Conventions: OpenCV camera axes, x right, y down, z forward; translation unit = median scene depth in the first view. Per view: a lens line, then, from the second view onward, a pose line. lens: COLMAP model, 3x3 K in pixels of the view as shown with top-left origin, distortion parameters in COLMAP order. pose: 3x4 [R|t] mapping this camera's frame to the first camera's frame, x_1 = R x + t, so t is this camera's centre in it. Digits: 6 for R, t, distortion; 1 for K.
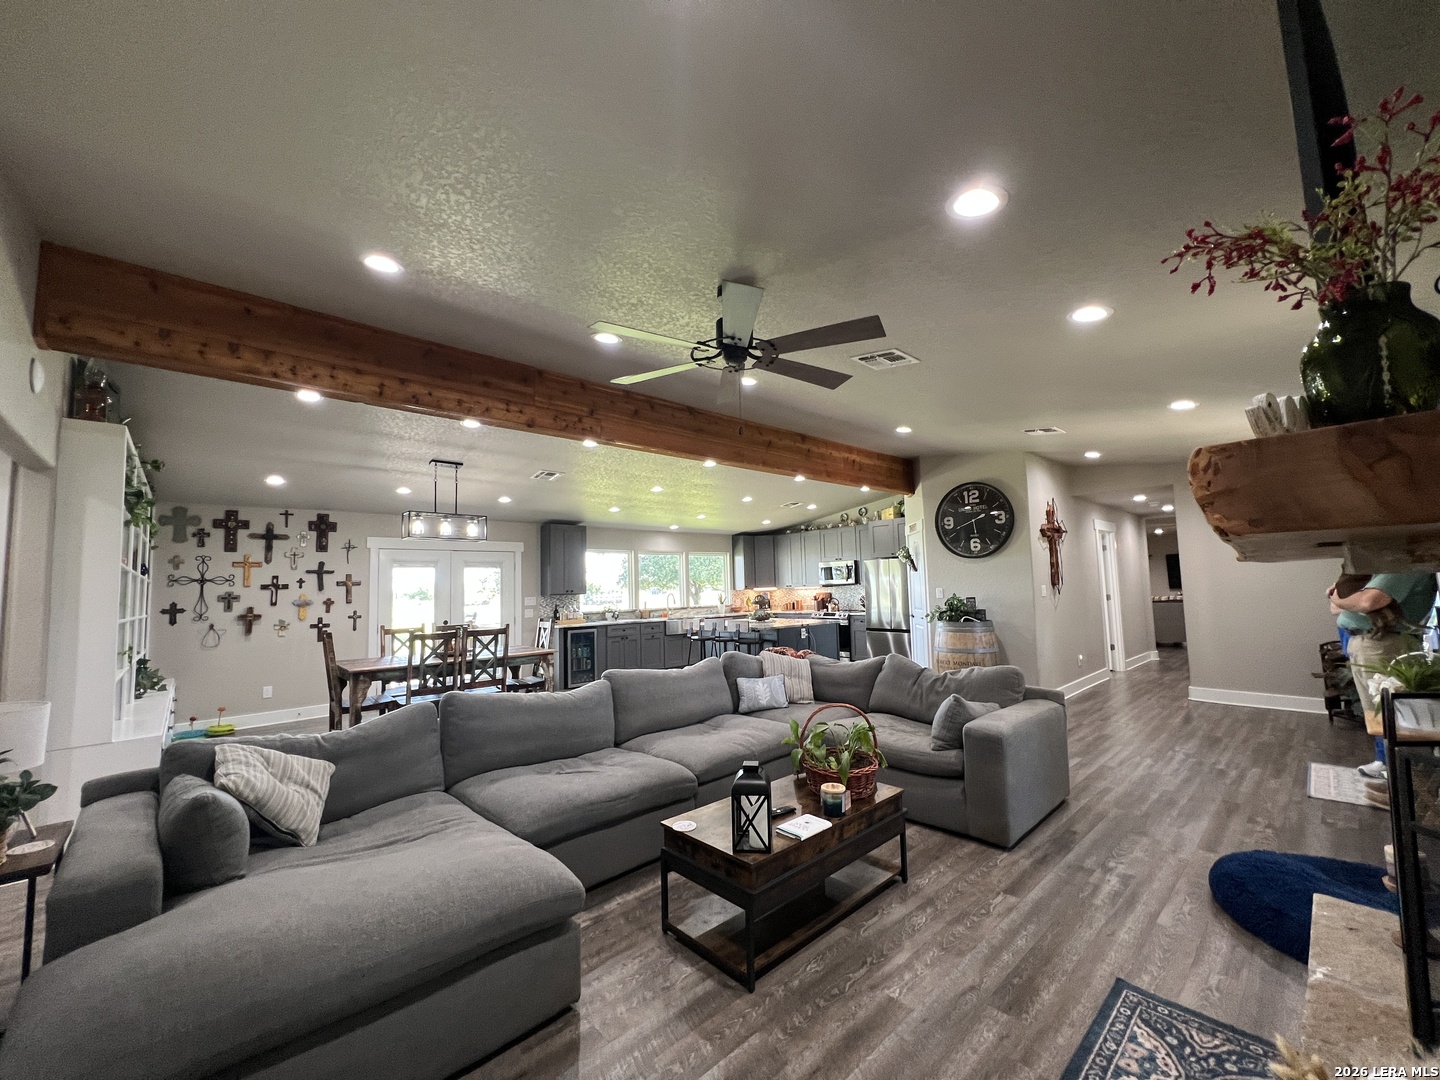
lens RADIAL K [[577.9, 0, 718.3], [0, 577.9, 543.2], [0, 0, 1]] dist [-0.001169, 0.000164]
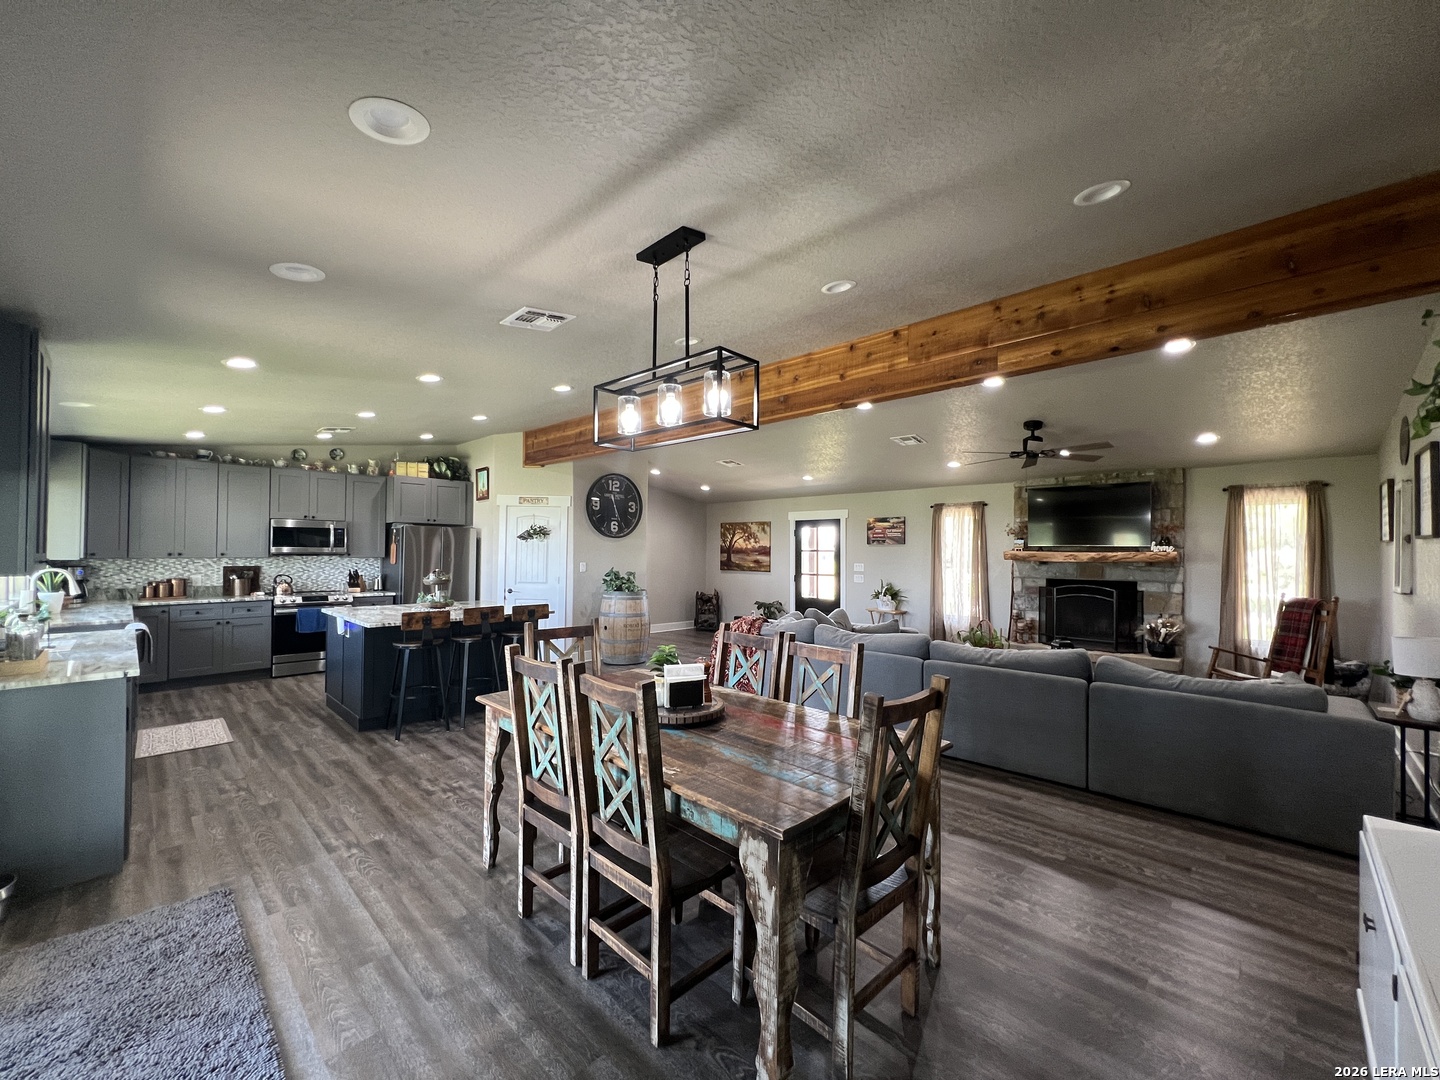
lens RADIAL K [[577.9, 0, 718.3], [0, 577.9, 543.2], [0, 0, 1]] dist [-0.001169, 0.000164]
pose [[-0.054256, 0.041305, 0.997672, -0.508275], [-0.087336, 0.995119, -0.045949, 0.049165], [-0.994700, -0.089626, -0.050384, 0.572477]]
